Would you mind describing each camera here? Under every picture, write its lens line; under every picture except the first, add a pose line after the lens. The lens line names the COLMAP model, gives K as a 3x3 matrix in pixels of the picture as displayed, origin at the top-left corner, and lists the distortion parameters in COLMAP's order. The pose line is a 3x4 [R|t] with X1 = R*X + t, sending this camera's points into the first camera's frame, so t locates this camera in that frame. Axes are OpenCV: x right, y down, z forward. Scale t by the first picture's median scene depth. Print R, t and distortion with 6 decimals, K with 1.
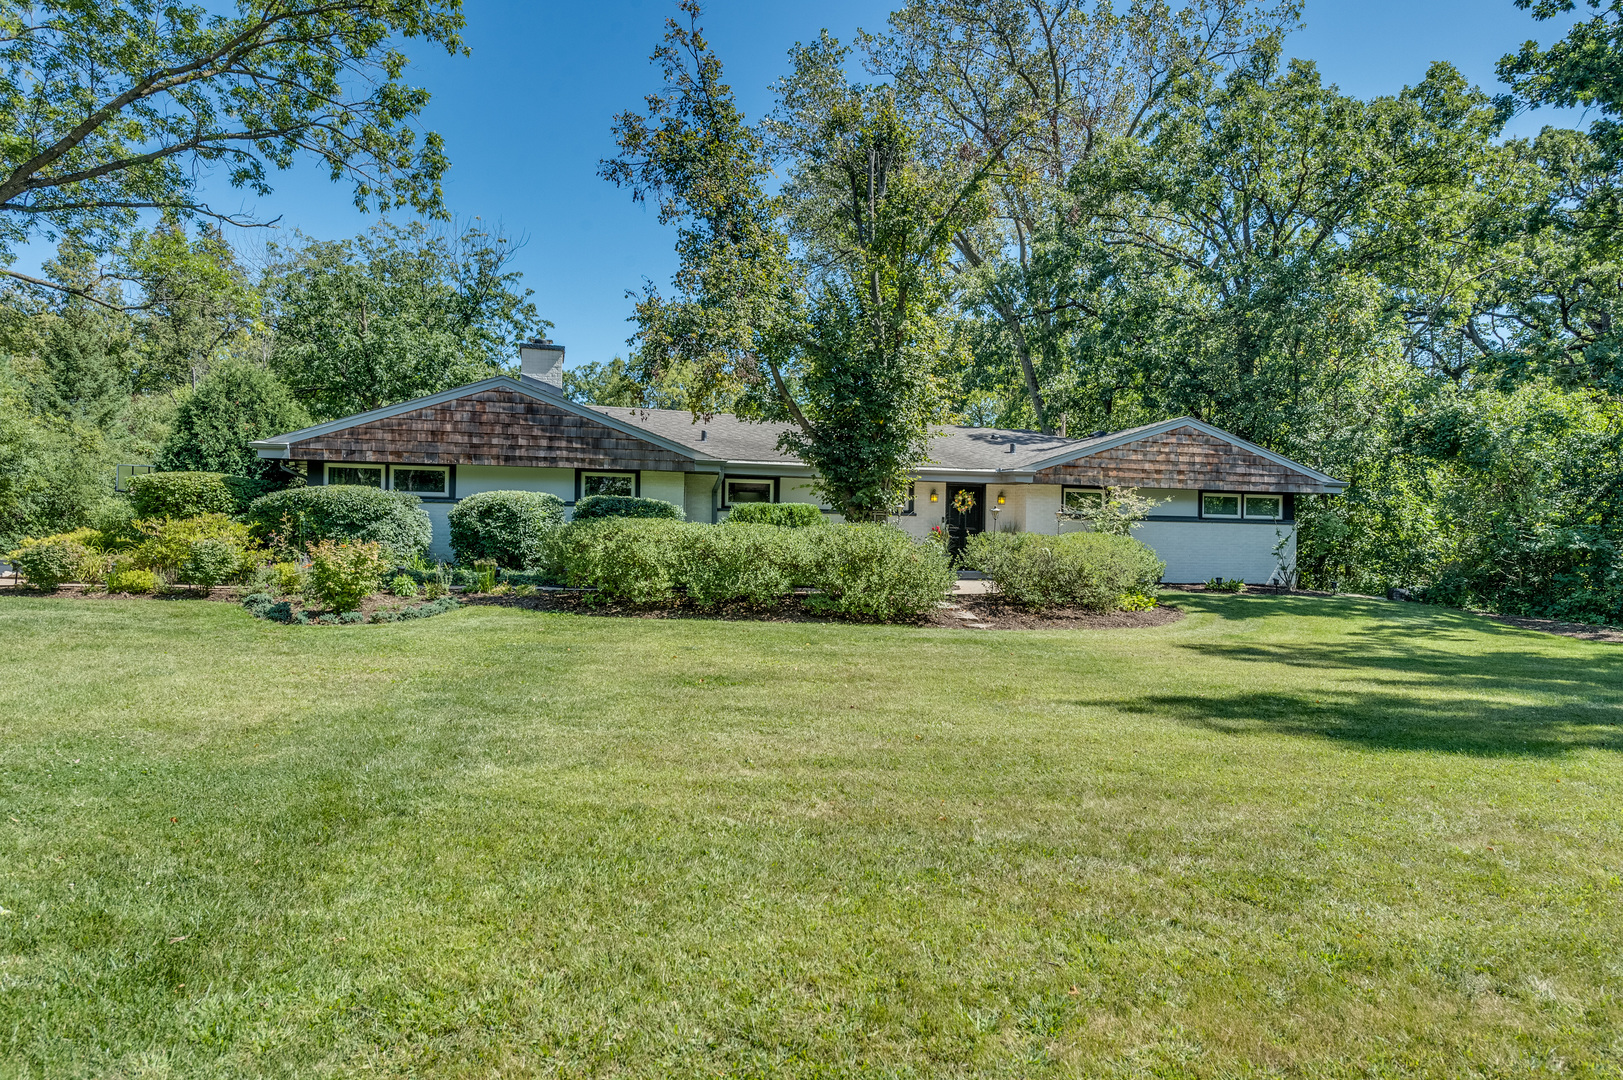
lens RADIAL K [[1049.5, 0, 811.5], [0, 1049.5, 540.0], [0, 0, 1]] dist [0.000647, 0.001130]
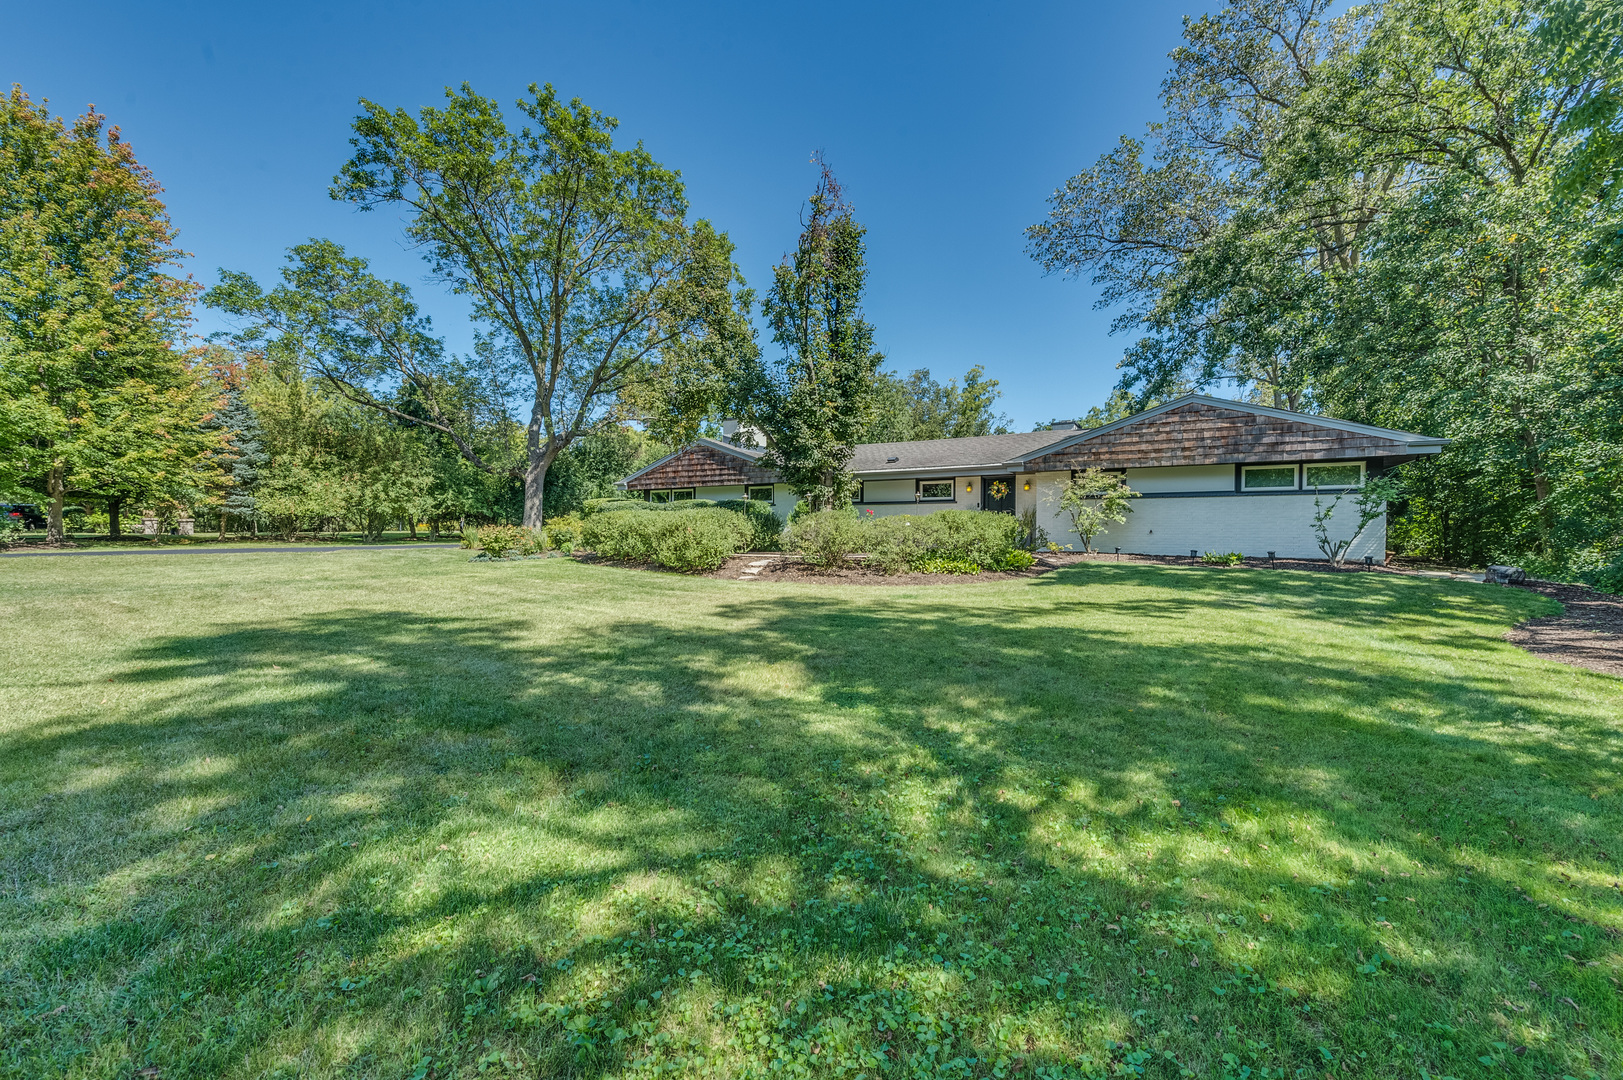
lens RADIAL K [[636.3, 0, 809.1], [0, 636.3, 535.8], [0, 0, 1]] dist [0.005483, -0.000101]
pose [[0.692605, -0.008380, -0.721268, 0.545227], [0.013165, 0.999913, 0.001024, 0.015262], [0.721197, -0.010204, 0.692655, 0.297273]]
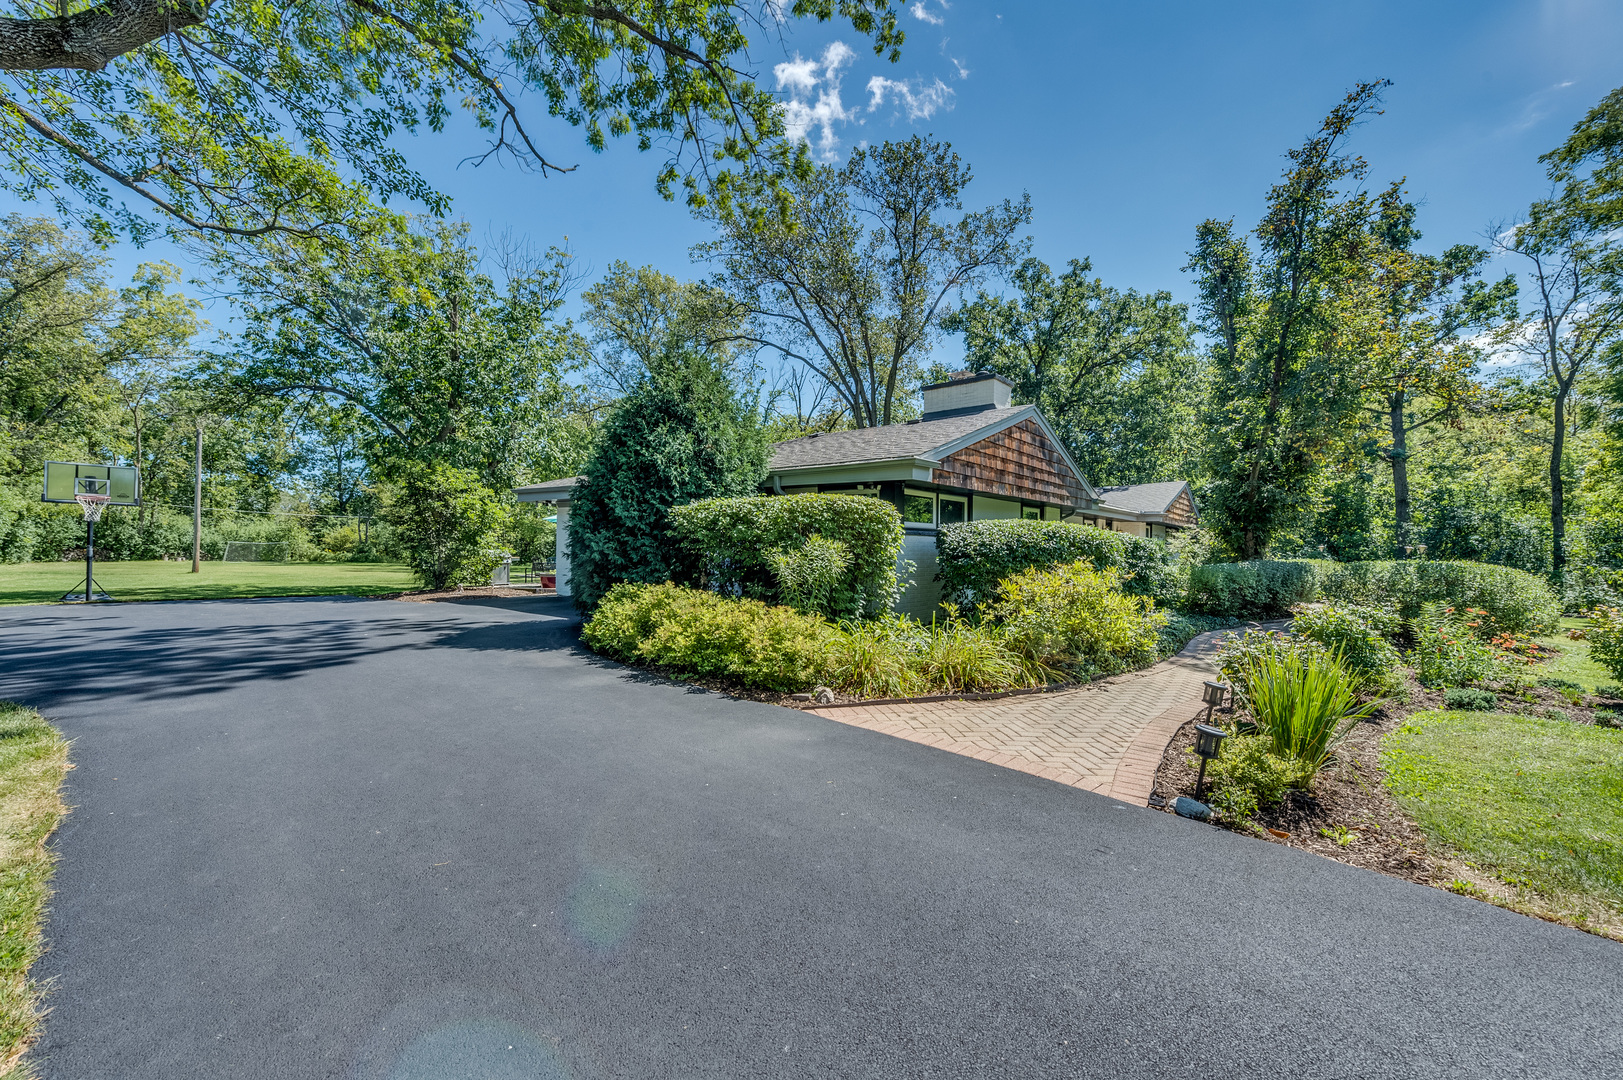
lens RADIAL K [[633.3, 0, 809.9], [0, 633.3, 537.0], [0, 0, 1]] dist [-0.001252, -0.000198]
pose [[0.819144, 0.002127, 0.573584, -0.660094], [0.002580, 0.999969, -0.007392, -0.027200], [-0.573582, 0.007535, 0.819114, 0.534233]]
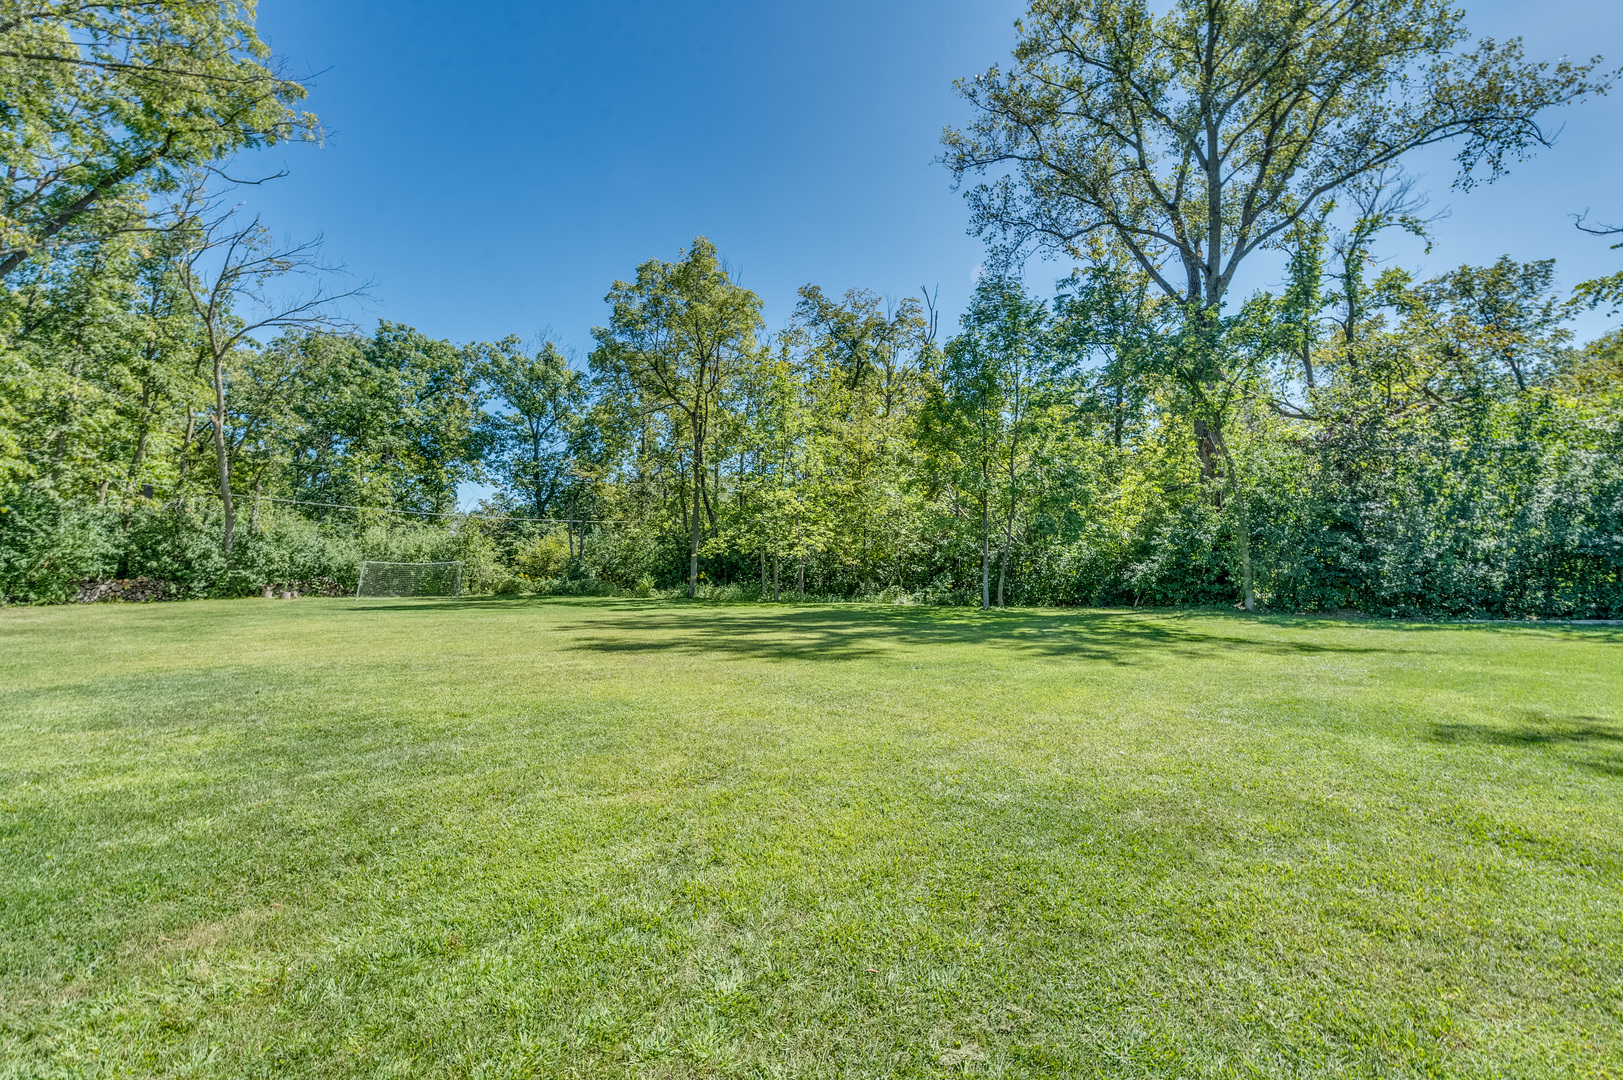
lens RADIAL K [[623.6, 0, 806.9], [0, 623.6, 540.3], [0, 0, 1]] dist [-0.001884, -0.000063]
pose [[0.922855, -0.004457, 0.385122, -0.733147], [0.019500, 0.999191, -0.035164, -0.015724], [-0.384654, 0.039961, 0.922196, 2.030343]]
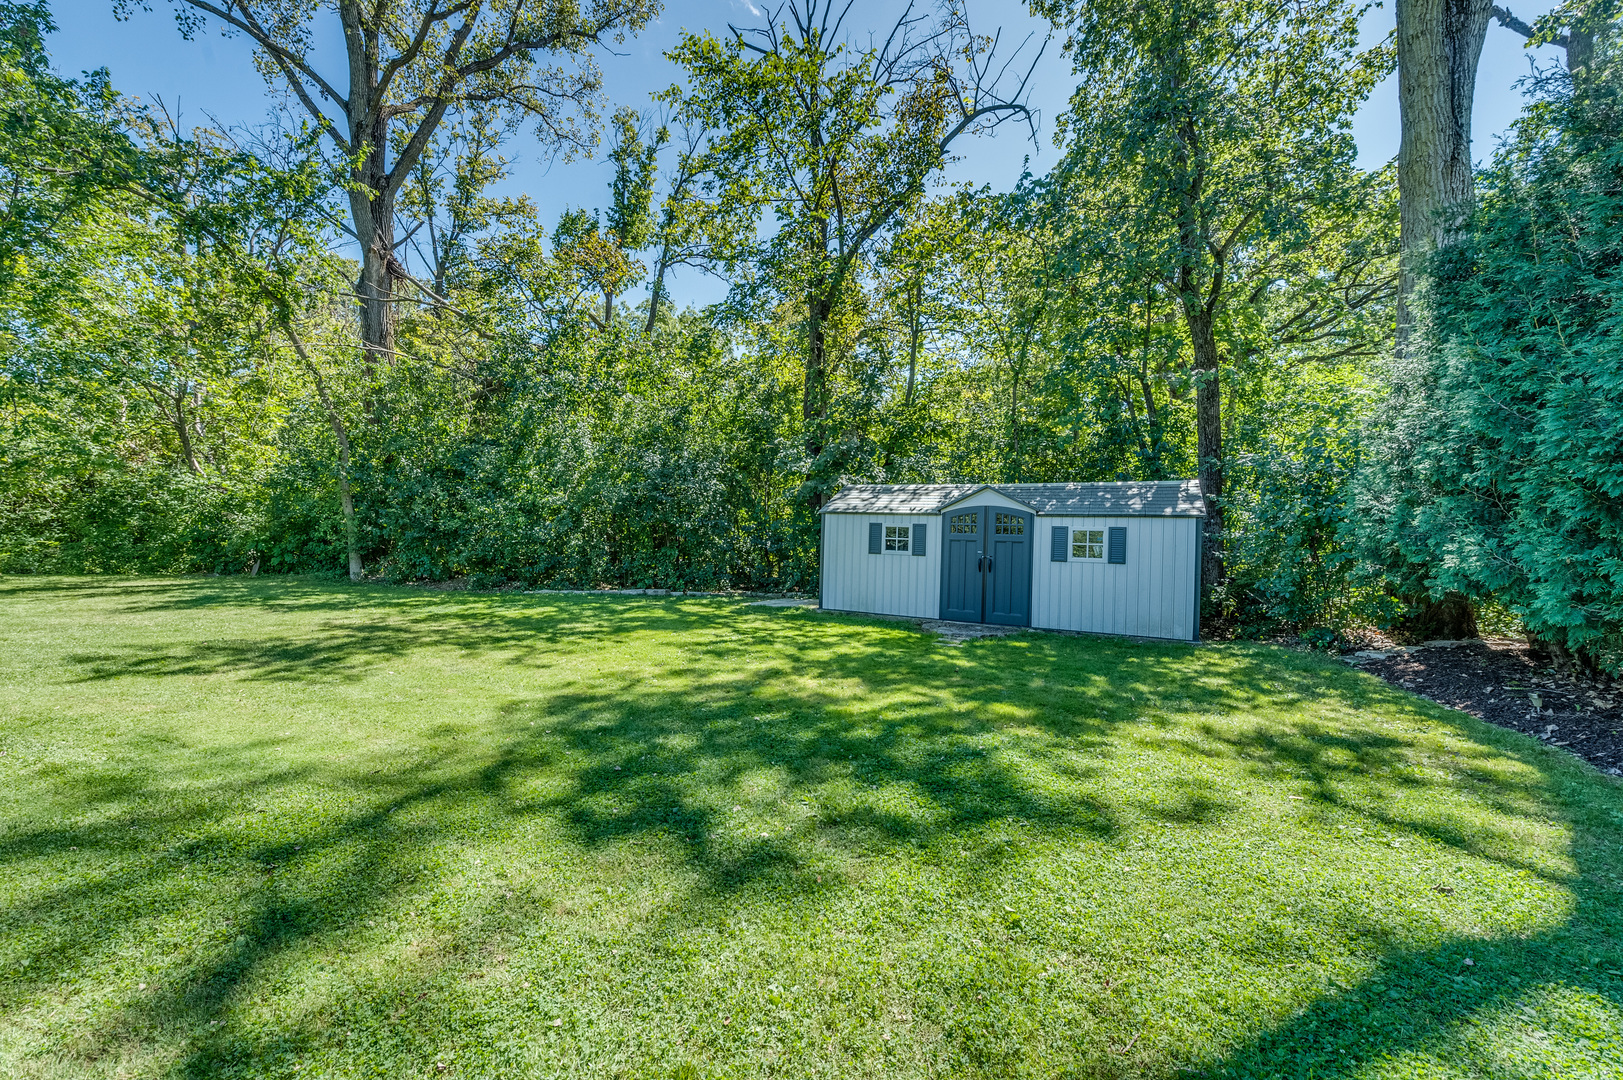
lens RADIAL K [[636.3, 0, 809.1], [0, 636.3, 535.8], [0, 0, 1]] dist [0.005483, -0.000101]
pose [[0.630108, -0.003752, 0.776498, -0.057846], [-0.014026, 0.999770, 0.016213, 0.001268], [-0.776381, -0.021107, 0.629911, 1.812262]]
